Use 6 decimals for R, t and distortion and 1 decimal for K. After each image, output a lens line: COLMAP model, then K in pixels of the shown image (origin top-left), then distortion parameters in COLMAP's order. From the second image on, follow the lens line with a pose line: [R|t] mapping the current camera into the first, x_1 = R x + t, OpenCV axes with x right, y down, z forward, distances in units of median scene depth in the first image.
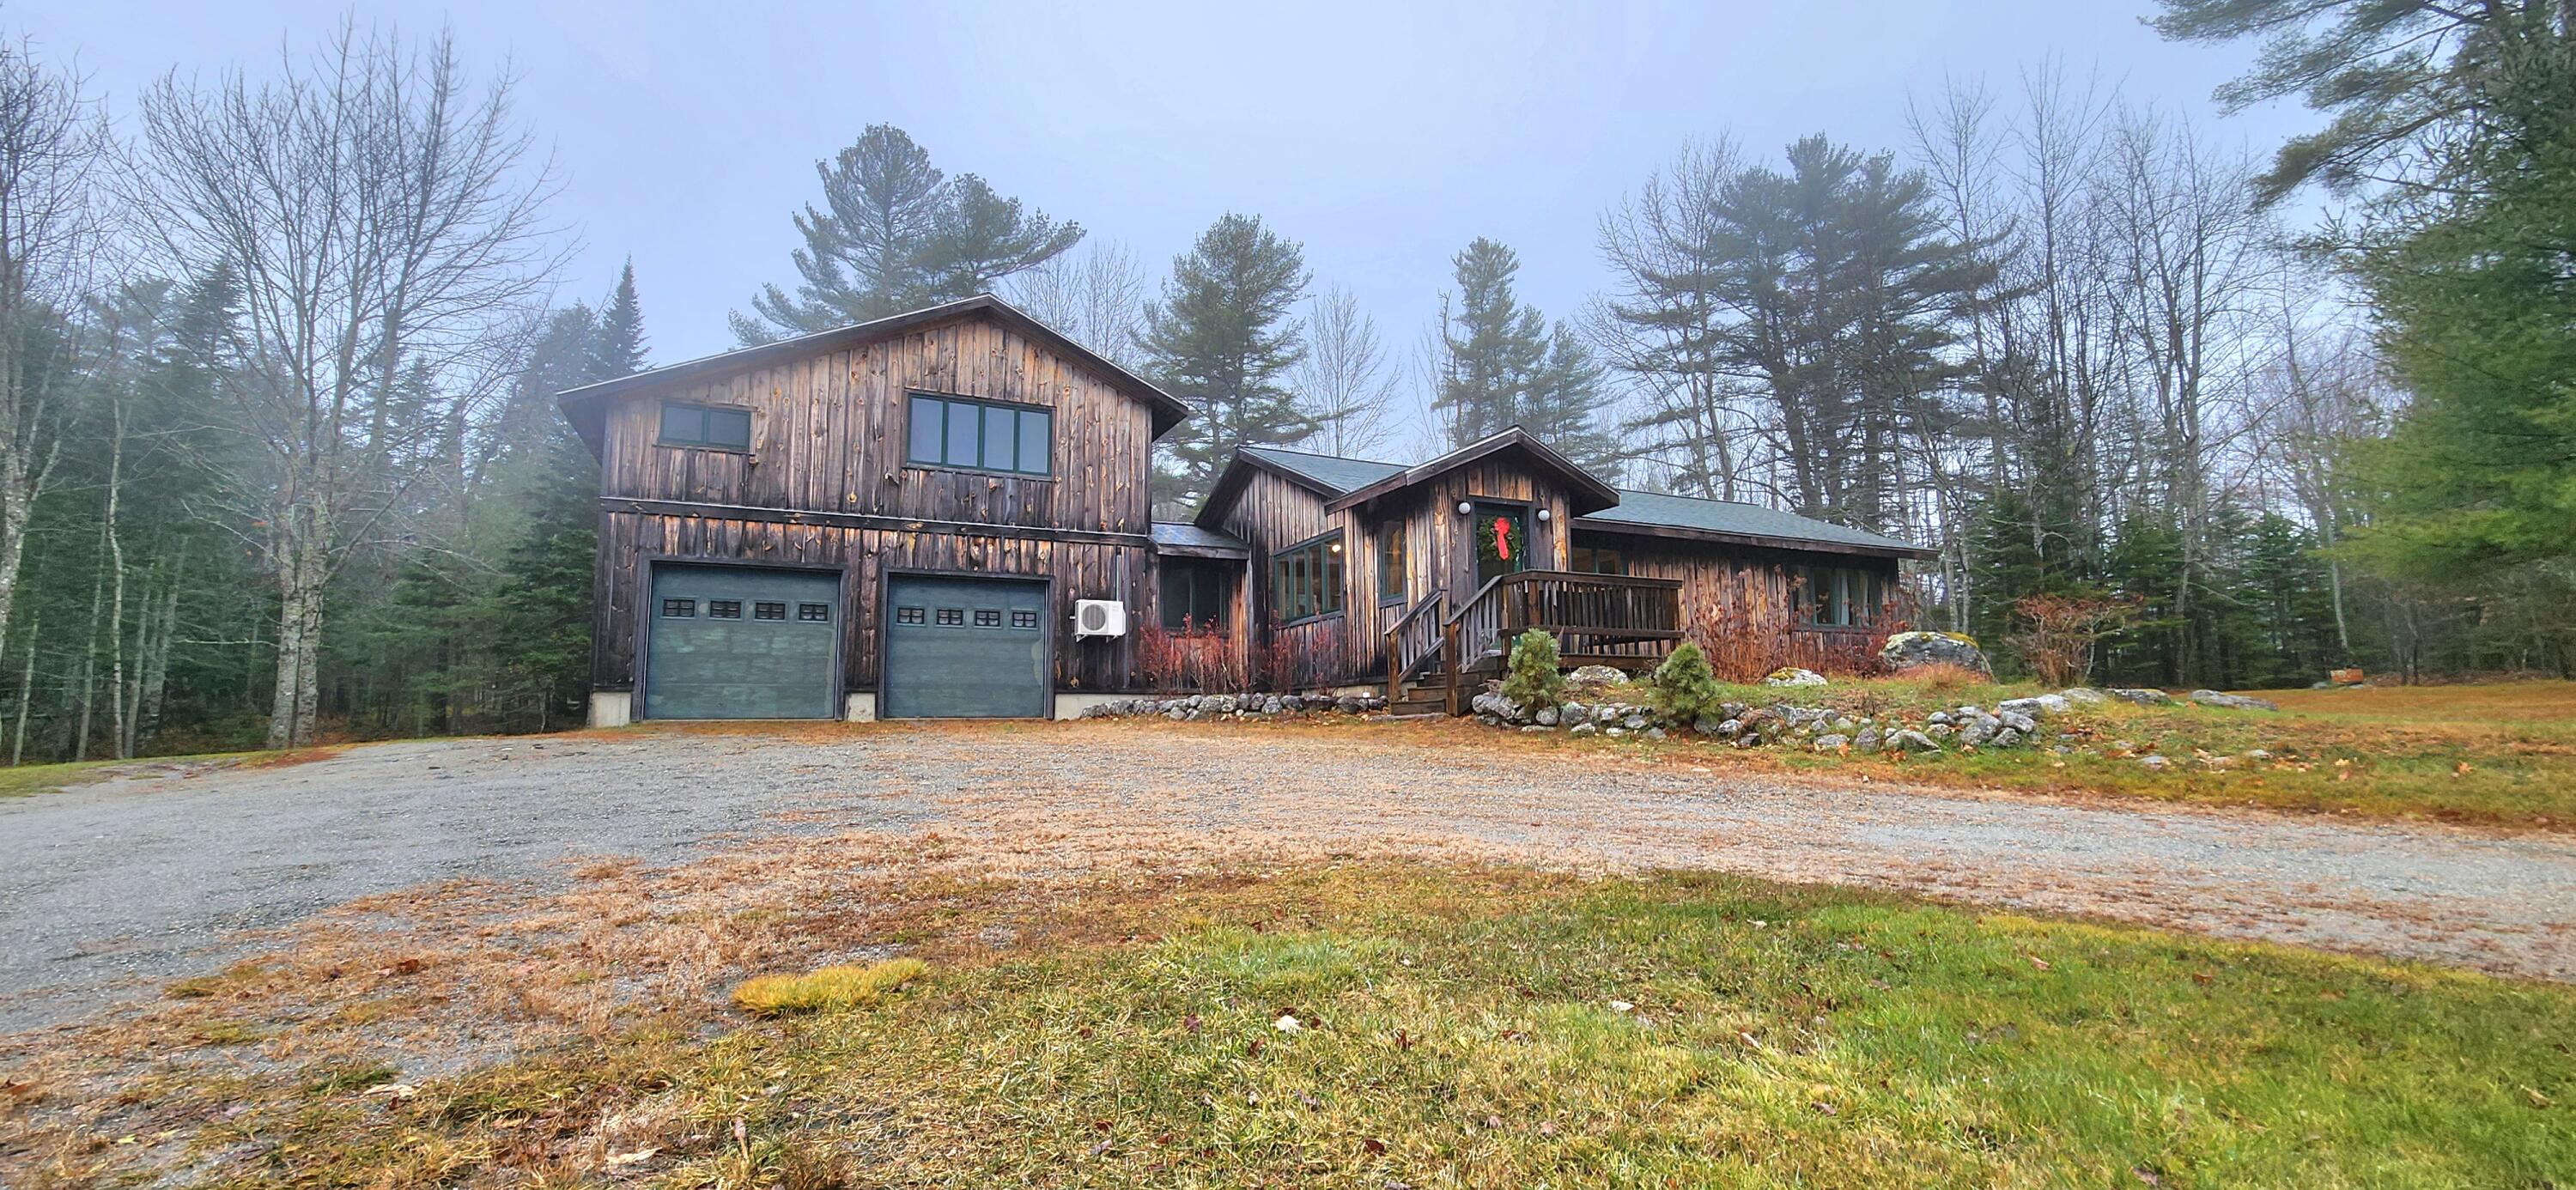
lens RADIAL K [[1082.3, 0, 1315.7], [0, 1082.3, 586.0], [0, 0, 1]] dist [0.000966, 0.000187]
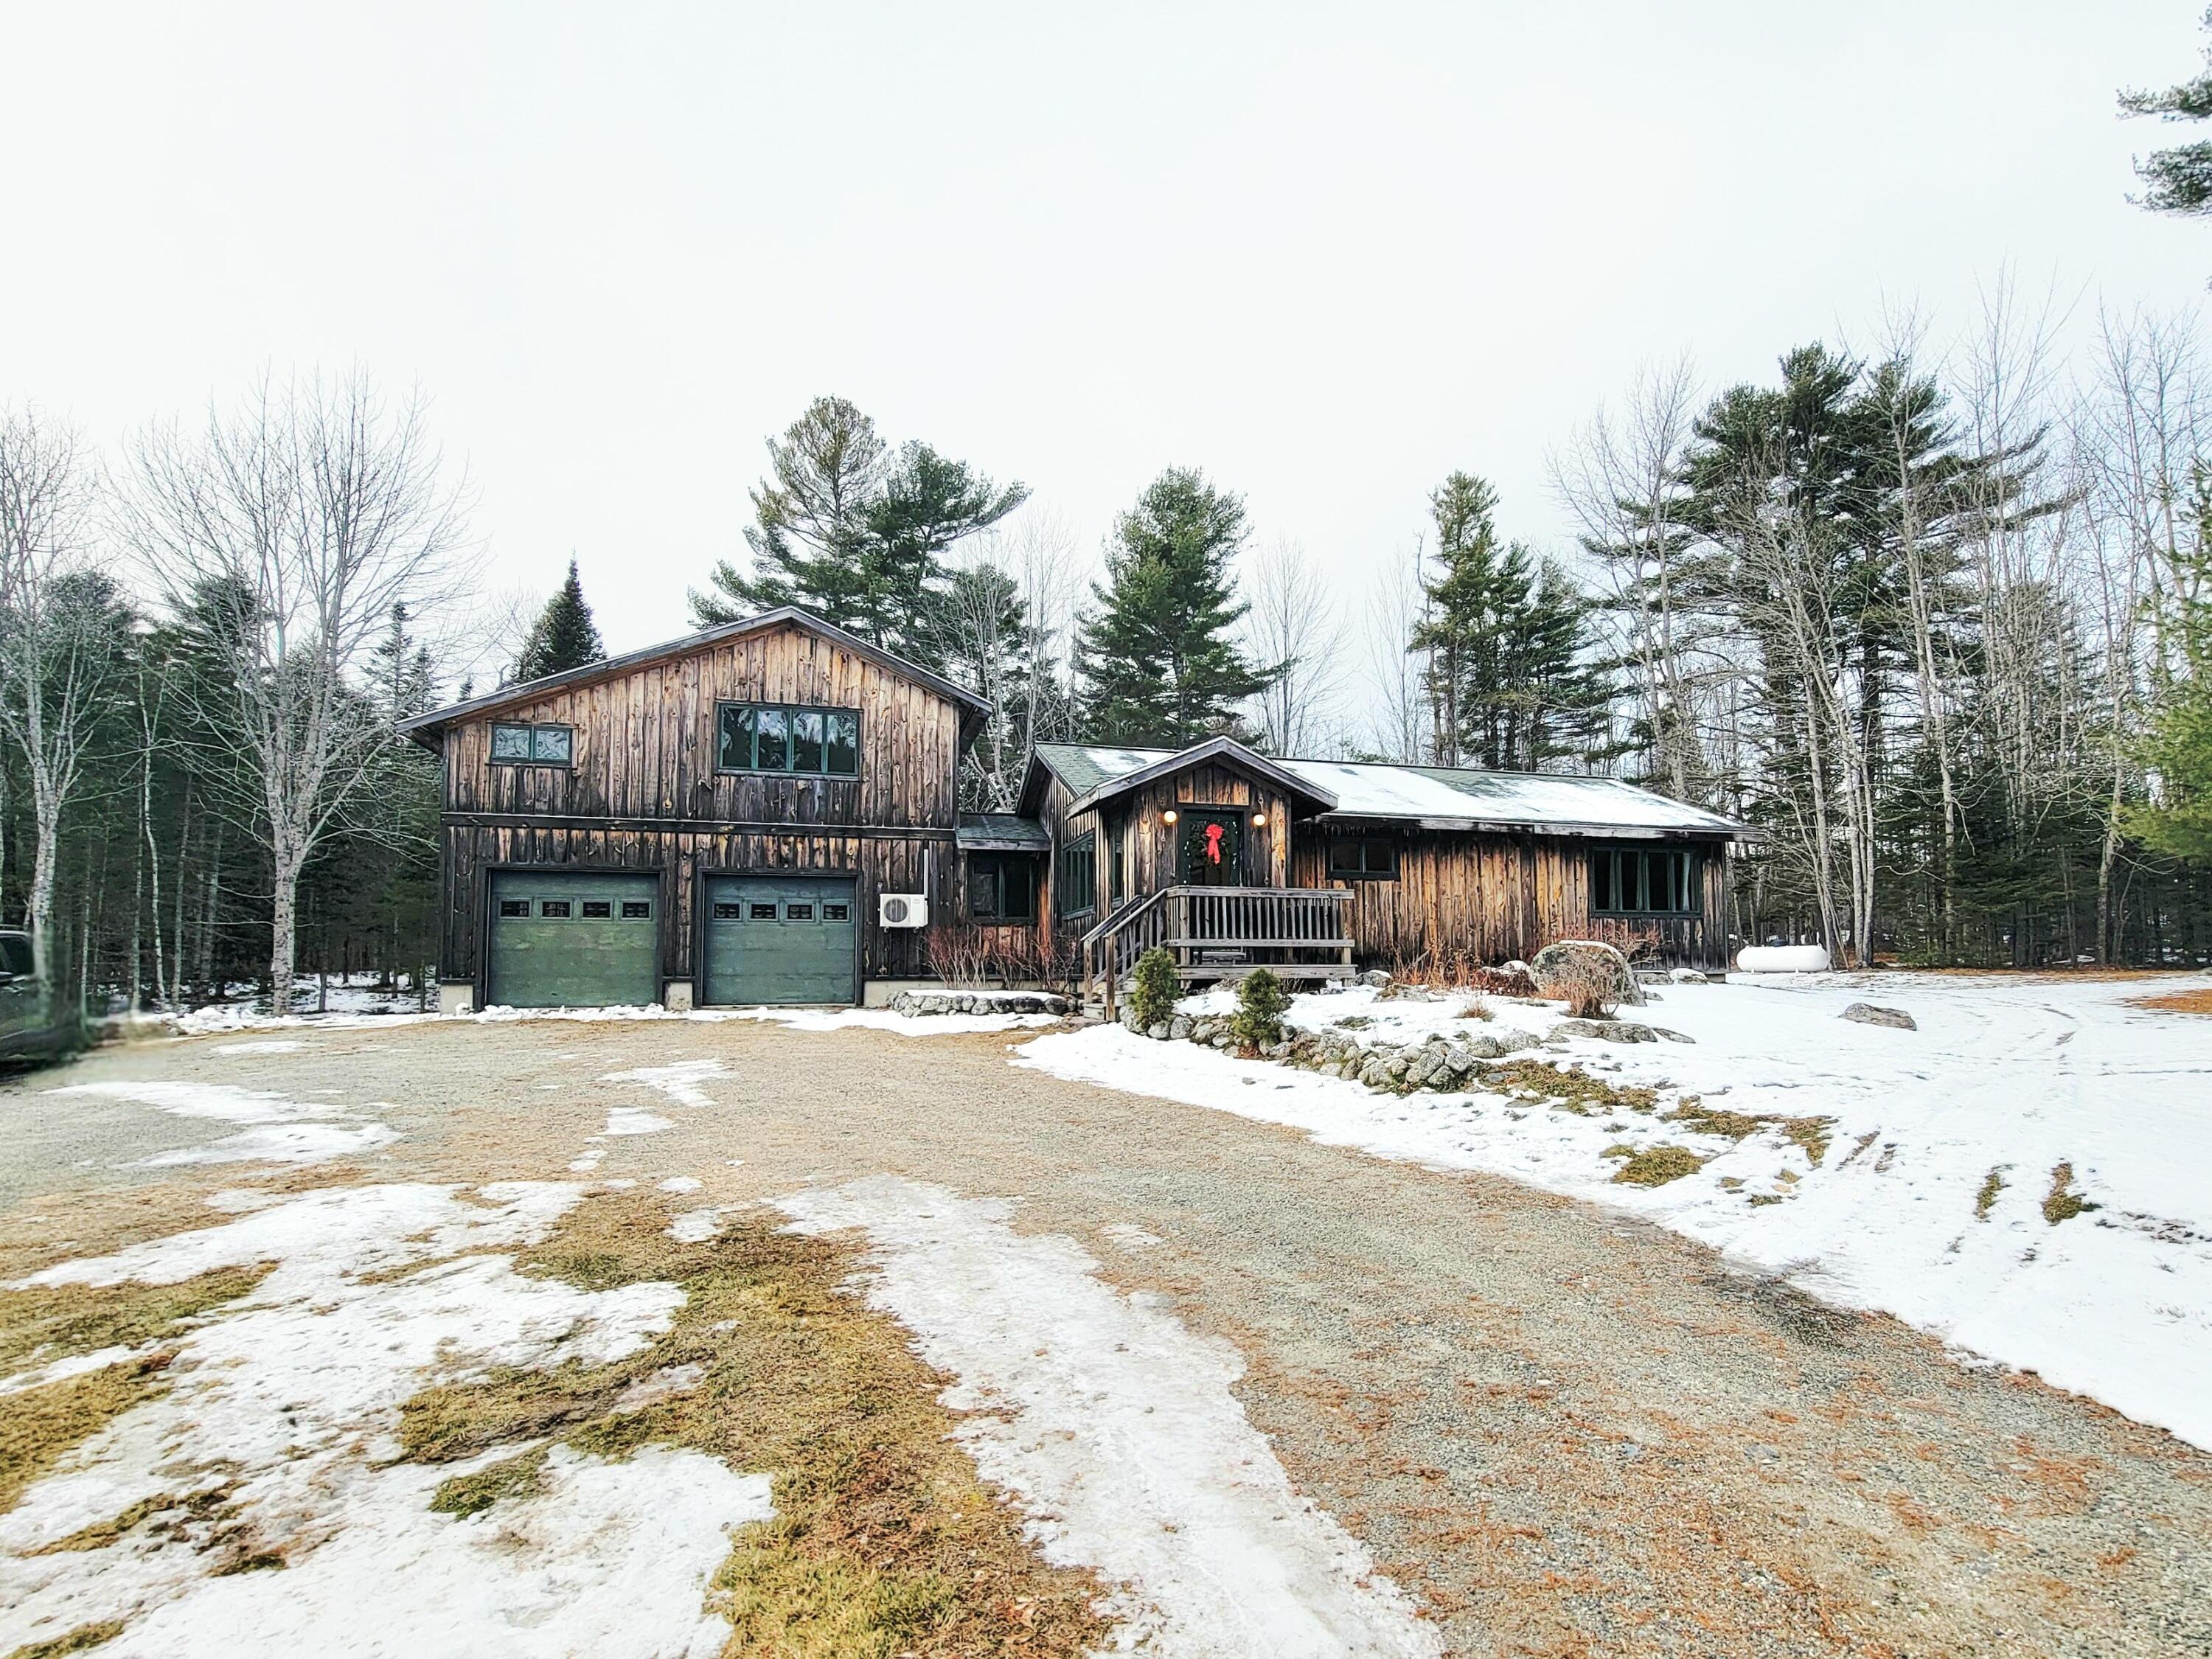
lens RADIAL K [[1115.4, 0, 1220.1], [0, 1115.4, 891.5], [0, 0, 1]] dist [-0.009050, -0.000643]
pose [[0.993011, -0.007343, -0.117790, 0.235731], [0.013943, 0.998372, 0.055308, -0.044593], [0.117192, -0.056564, 0.991497, -0.044145]]
